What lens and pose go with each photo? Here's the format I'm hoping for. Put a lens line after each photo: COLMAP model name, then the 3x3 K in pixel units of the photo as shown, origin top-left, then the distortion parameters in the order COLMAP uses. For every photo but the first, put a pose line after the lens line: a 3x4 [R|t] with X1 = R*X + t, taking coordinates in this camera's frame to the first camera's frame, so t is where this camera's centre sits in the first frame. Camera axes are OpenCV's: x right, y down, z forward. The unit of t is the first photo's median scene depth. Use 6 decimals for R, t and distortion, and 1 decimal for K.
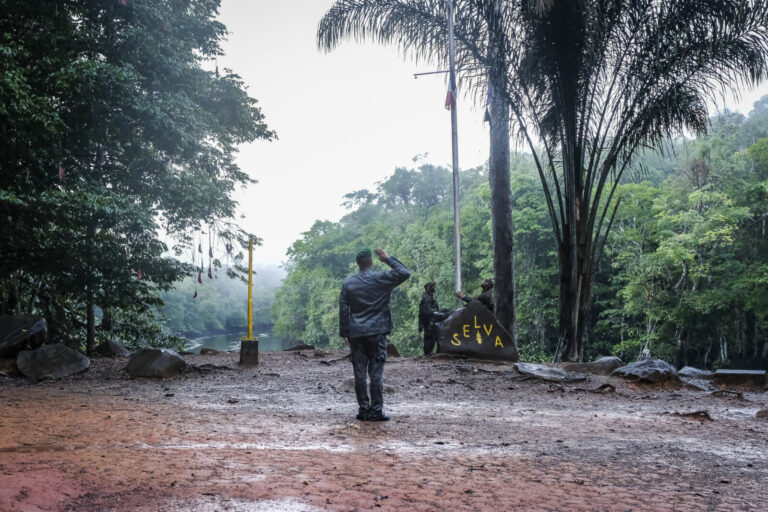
lens RADIAL K [[1103.7, 0, 384.0], [0, 1103.7, 256.0], [0, 0, 1]] dist [0.003843, 0.019936]
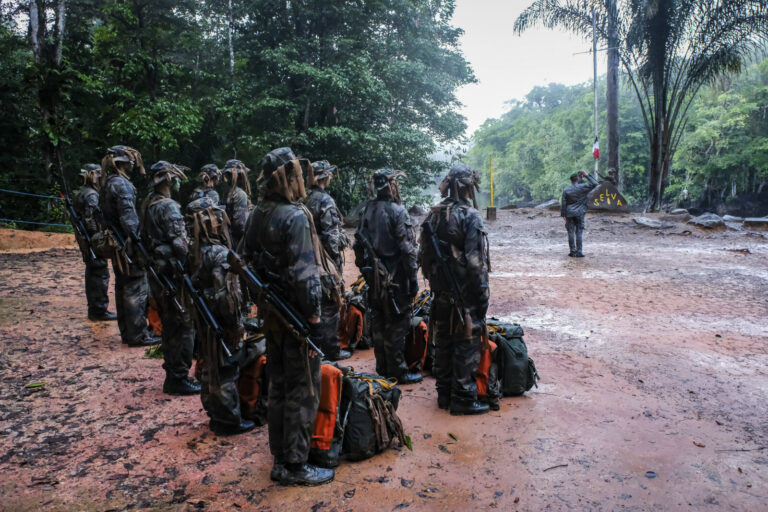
lens RADIAL K [[632.1, 0, 384.0], [0, 632.1, 256.0], [0, 0, 1]] dist [-0.024954, 0.004291]
pose [[0.980813, 0.002866, -0.194931, -0.058310], [0.035735, 0.980307, 0.194217, -0.040972], [0.191649, -0.197457, 0.961396, -0.088644]]
